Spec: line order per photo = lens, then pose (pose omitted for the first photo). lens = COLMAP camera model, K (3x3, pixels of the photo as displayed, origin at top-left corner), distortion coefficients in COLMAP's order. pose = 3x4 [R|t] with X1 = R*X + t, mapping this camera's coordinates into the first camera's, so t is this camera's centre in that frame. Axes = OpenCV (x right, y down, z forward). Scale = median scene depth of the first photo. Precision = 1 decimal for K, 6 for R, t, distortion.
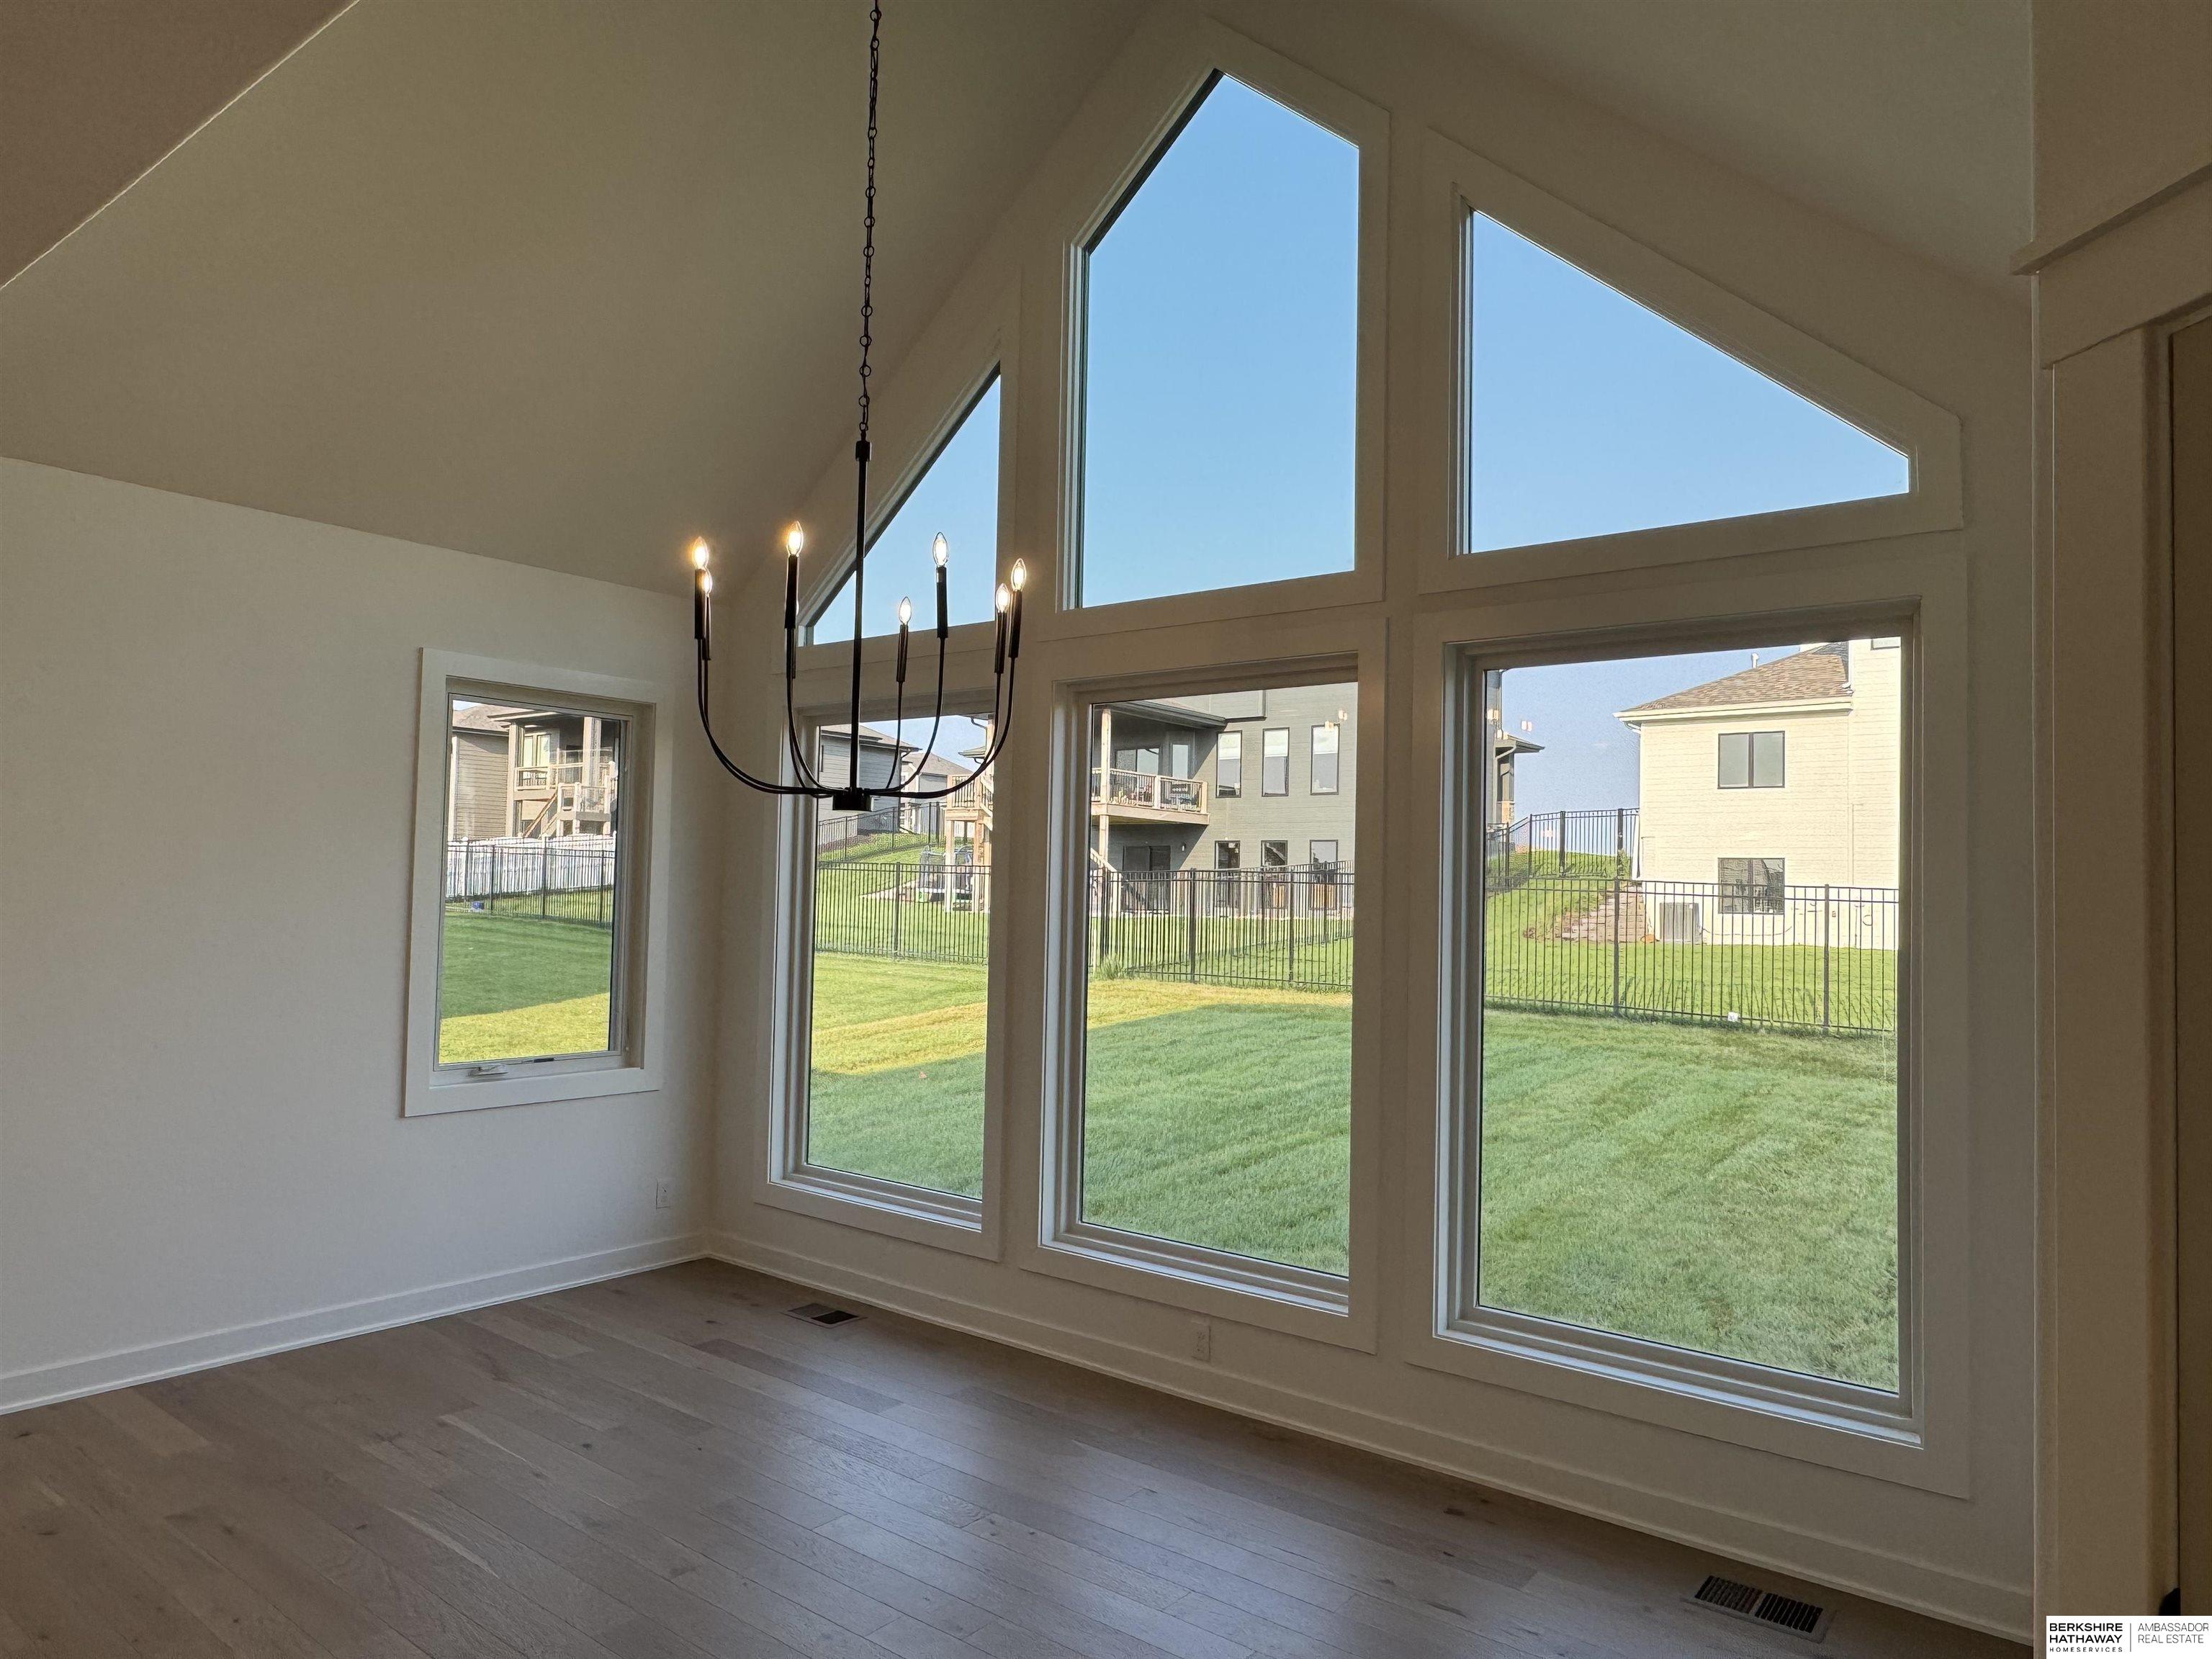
lens RADIAL K [[1399.6, 0, 1098.5], [0, 1399.6, 836.8], [0, 0, 1]] dist [0.001759, -0.001152]
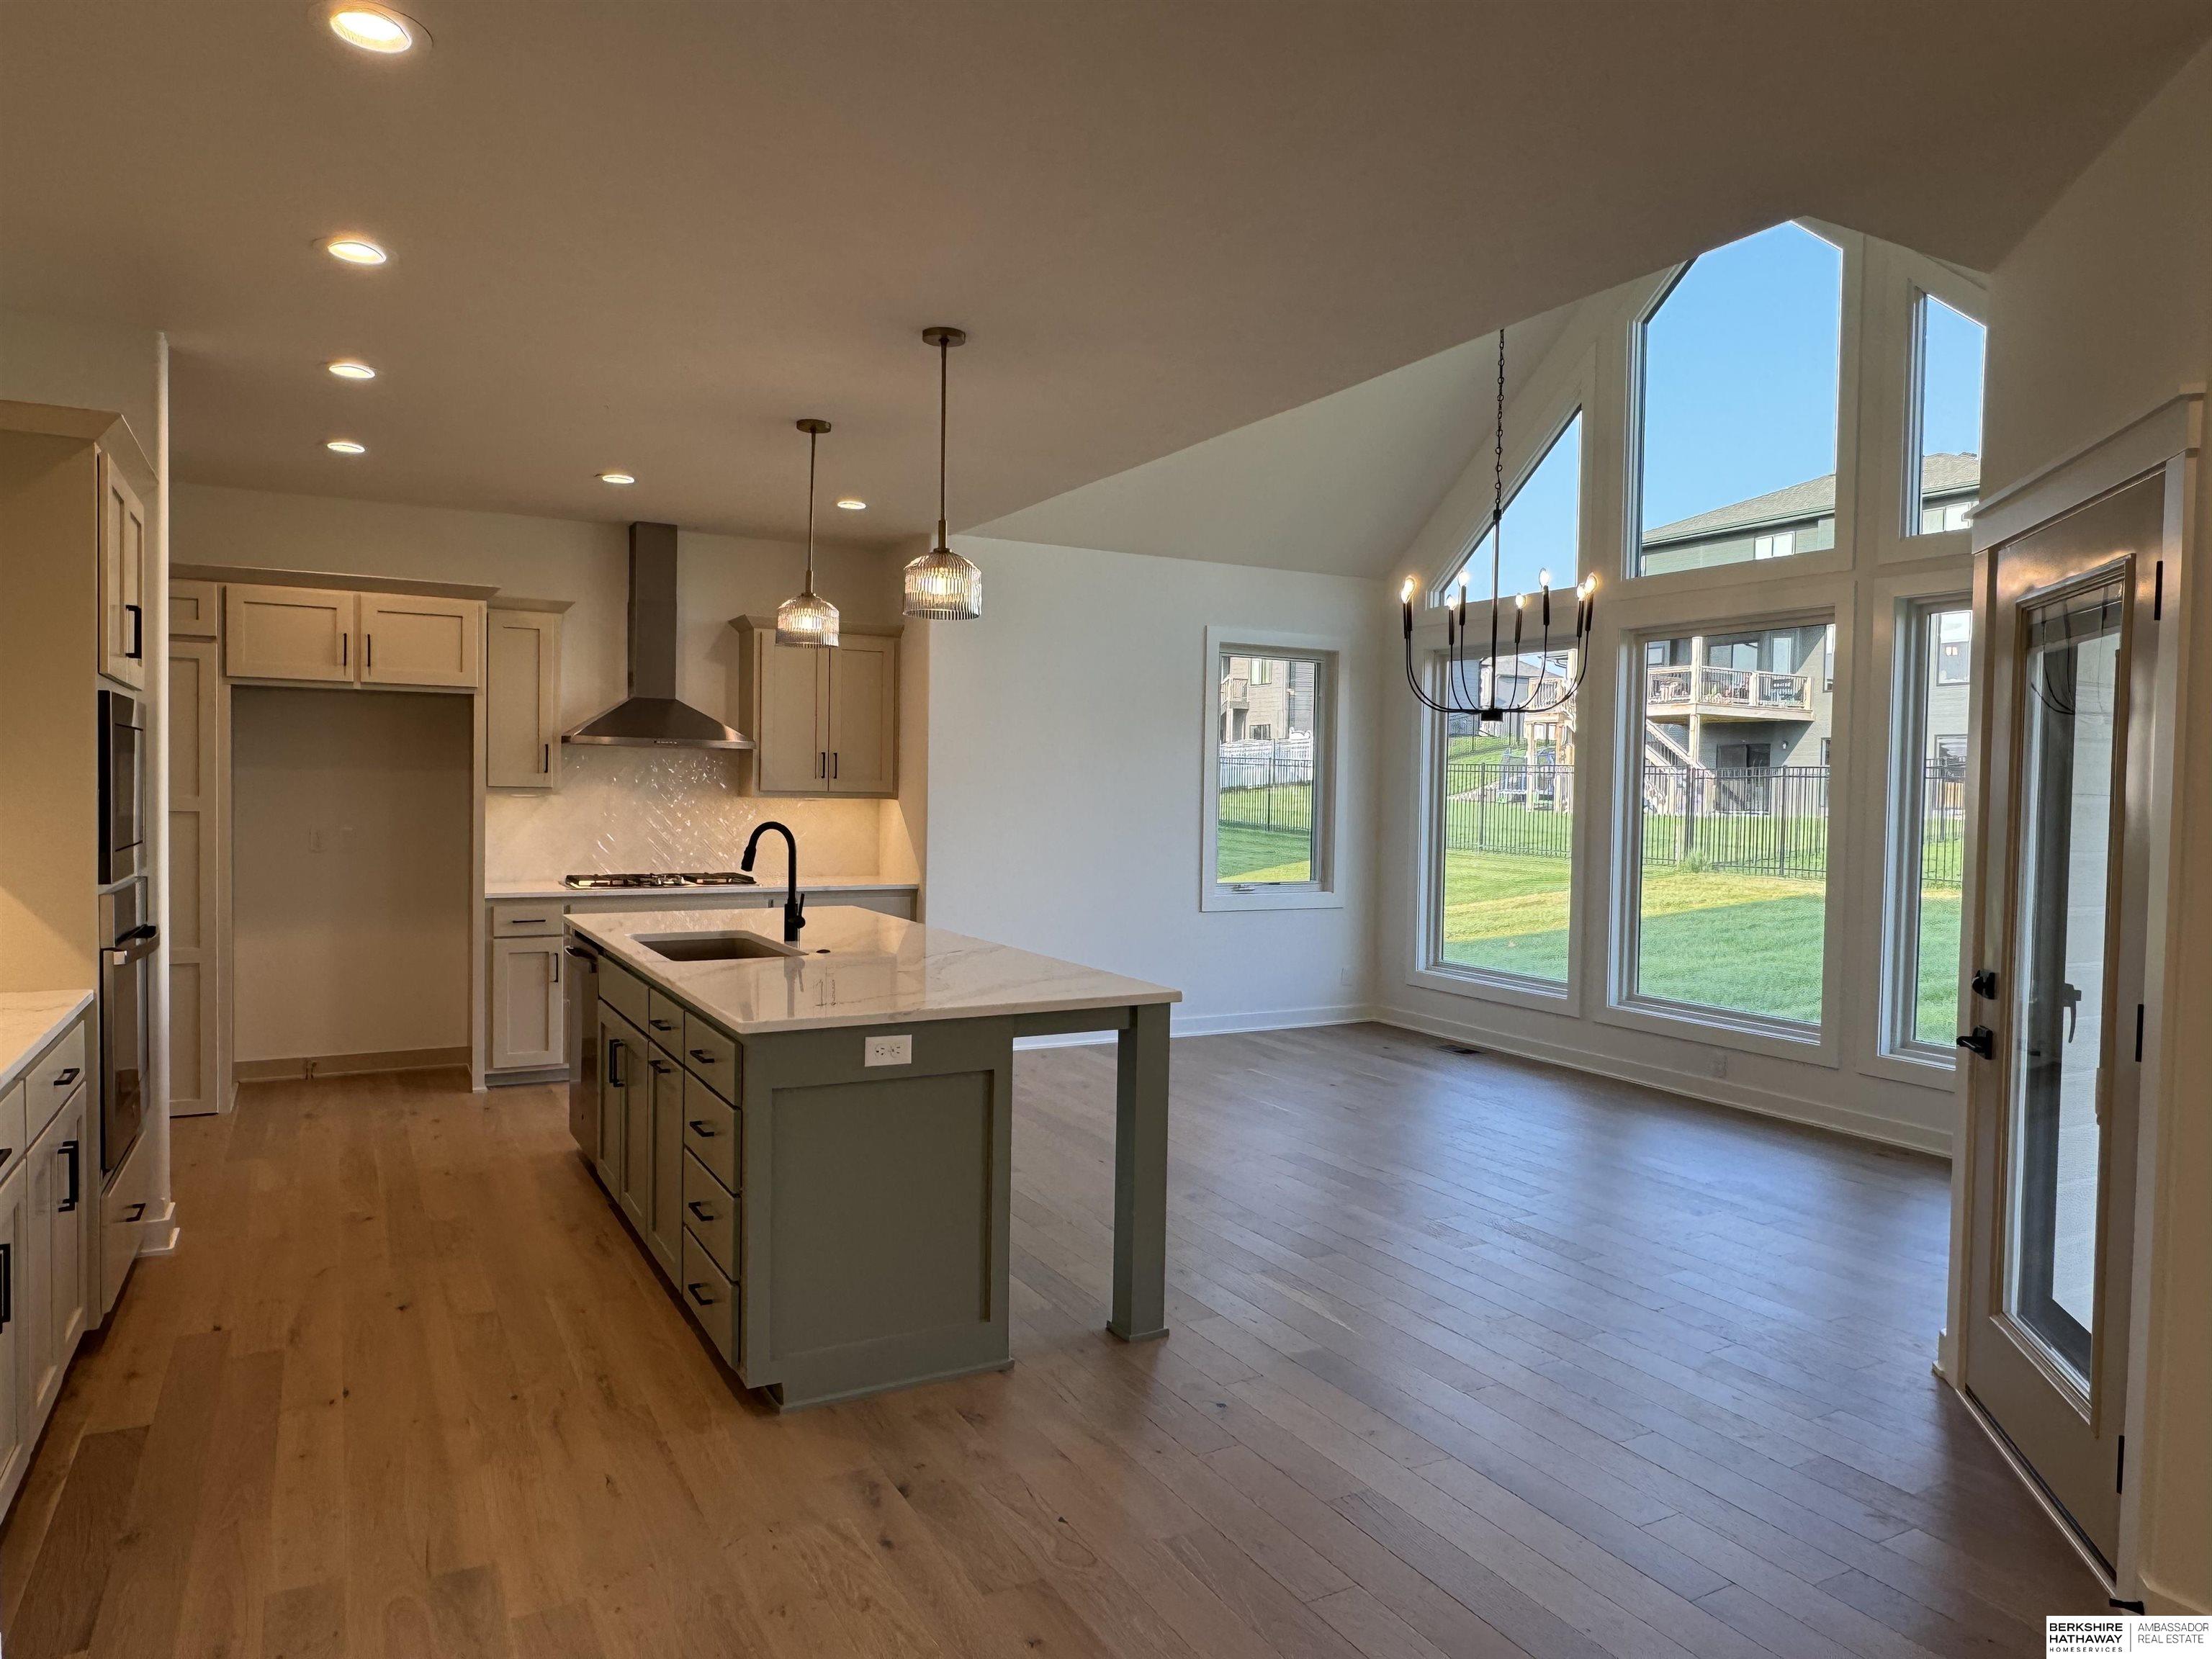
lens RADIAL K [[1399.6, 0, 1098.3], [0, 1399.6, 828.3], [0, 0, 1]] dist [0.001759, -0.001152]
pose [[0.919507, 0.006115, -0.393027, 0.009709], [0.018083, 0.998162, 0.057834, 0.000811], [0.392658, -0.060286, 0.917707, -0.126683]]
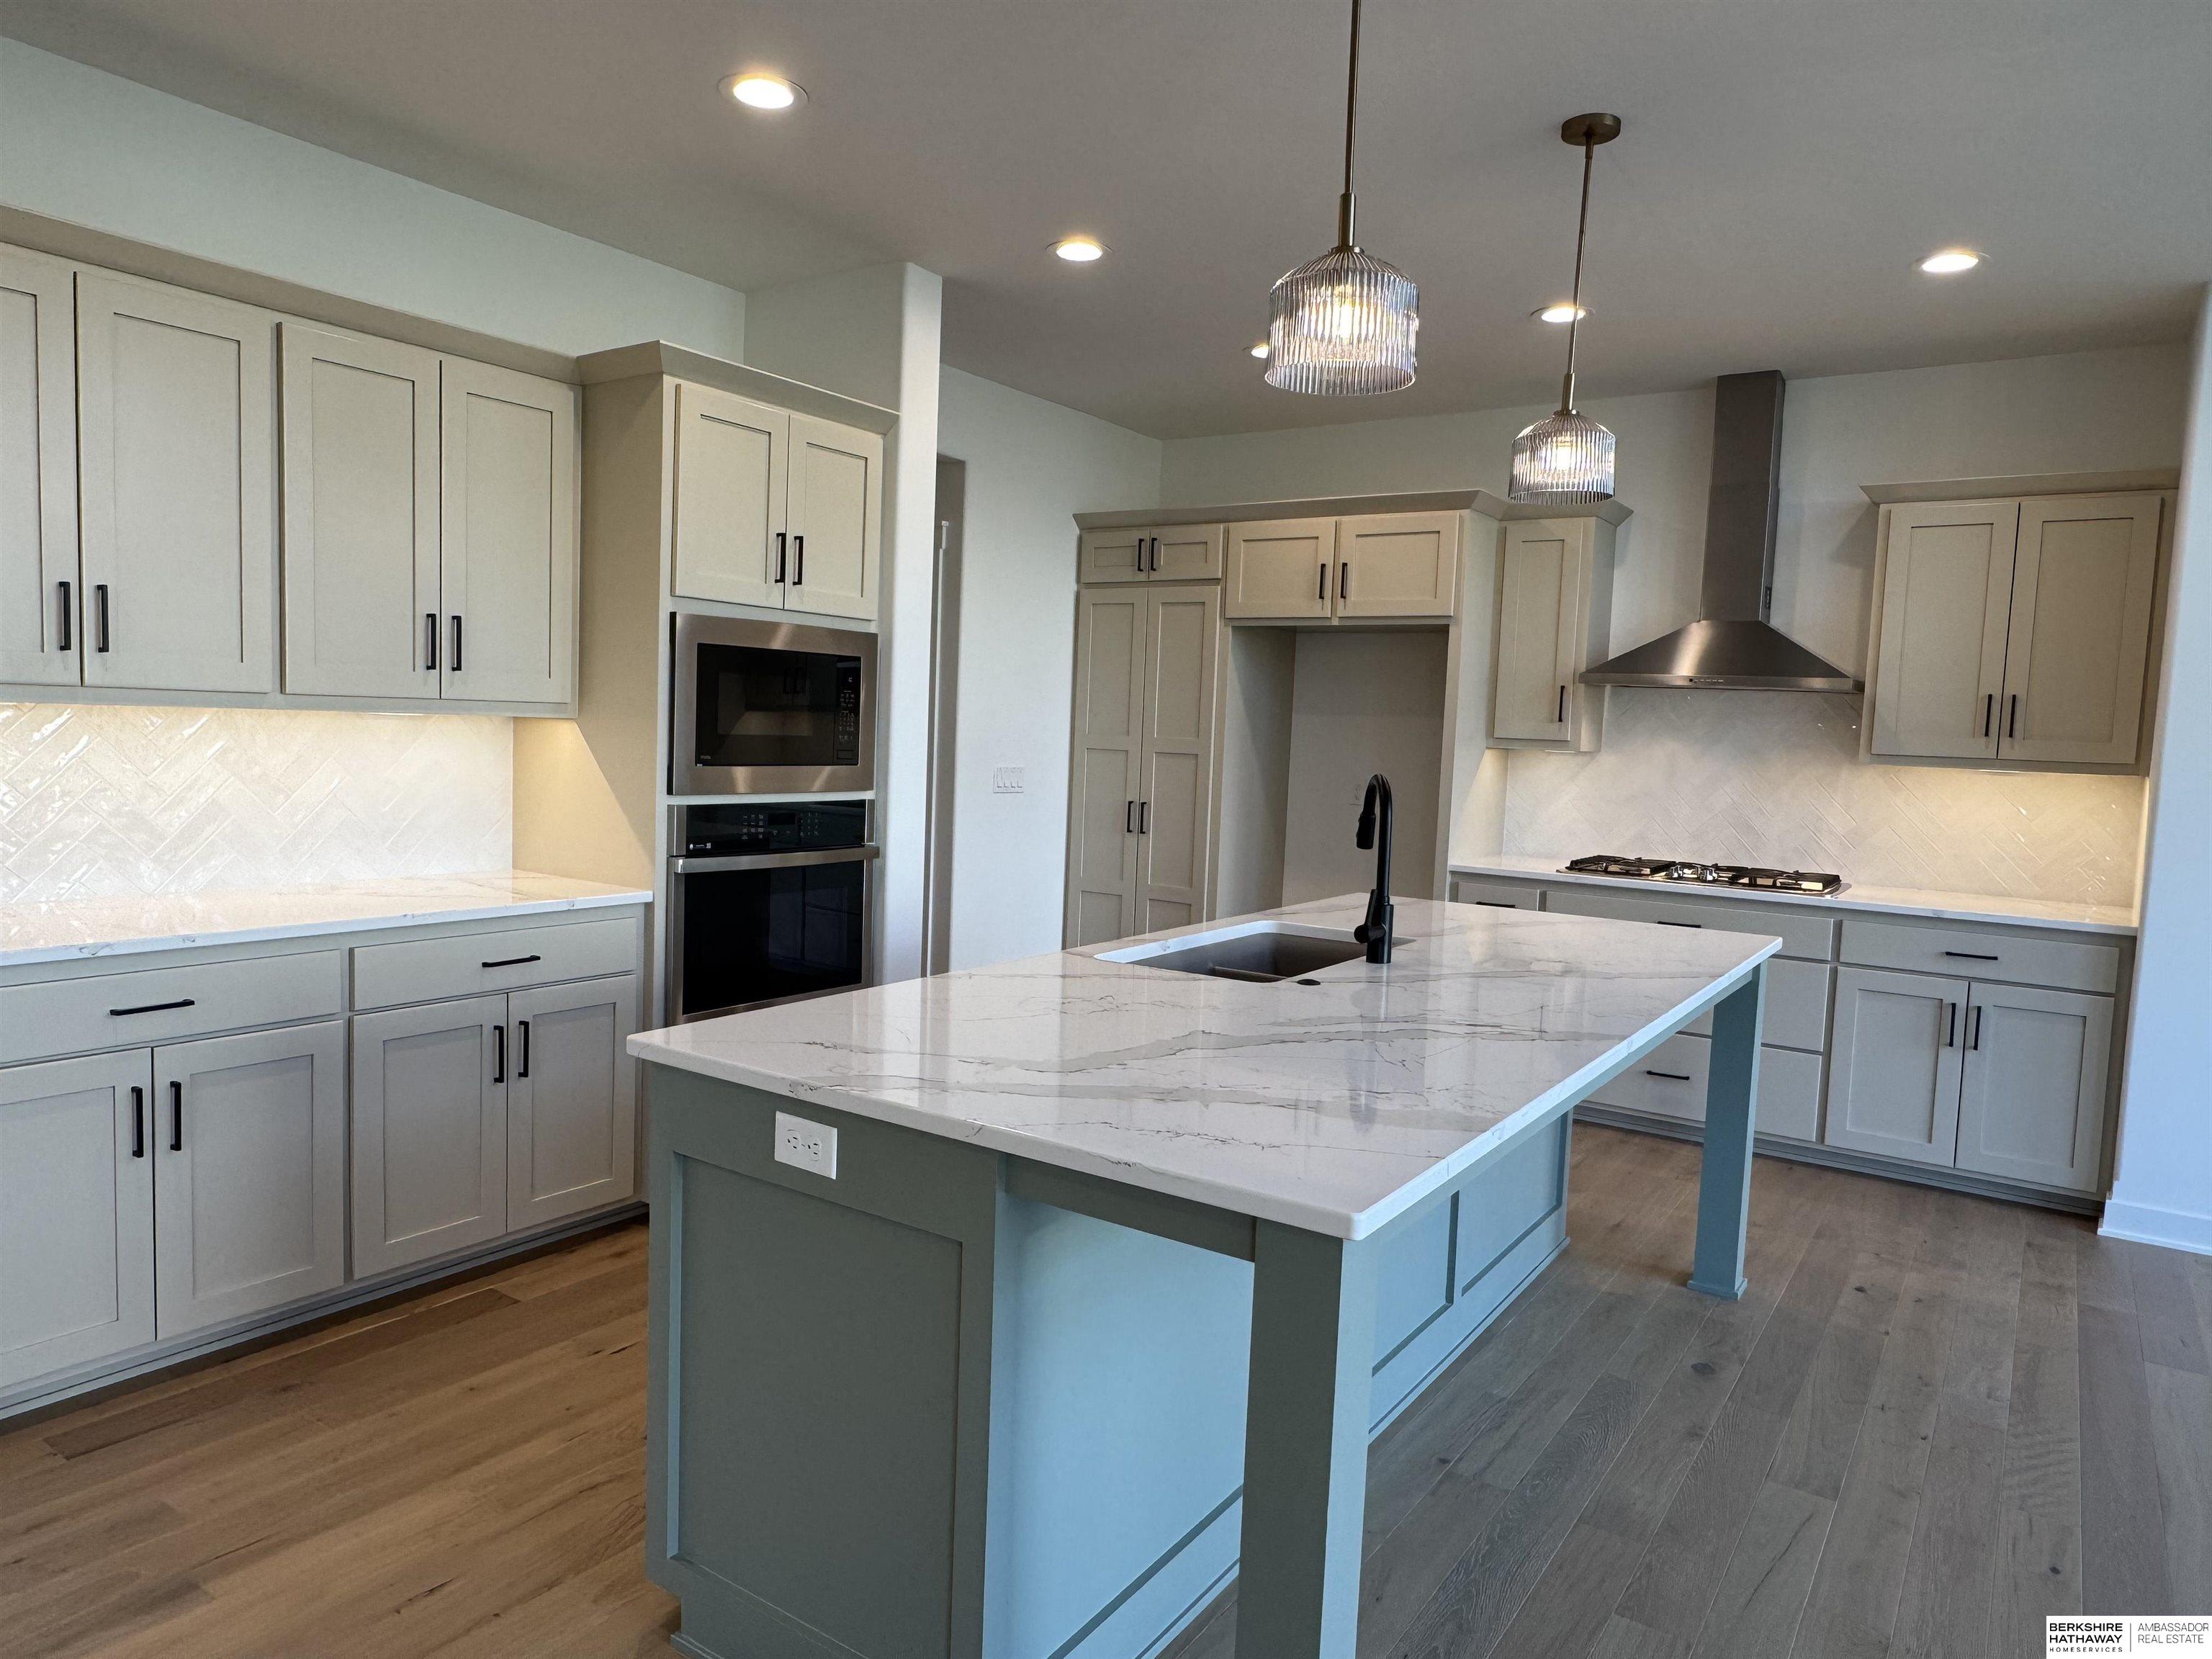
lens RADIAL K [[1399.6, 0, 1102.8], [0, 1399.6, 834.0], [0, 0, 1]] dist [0.001759, -0.001152]
pose [[0.060577, 0.061628, -0.996259, 0.021690], [0.000873, 0.998089, 0.061794, 0.016380], [0.998163, -0.004613, 0.060407, 0.156691]]
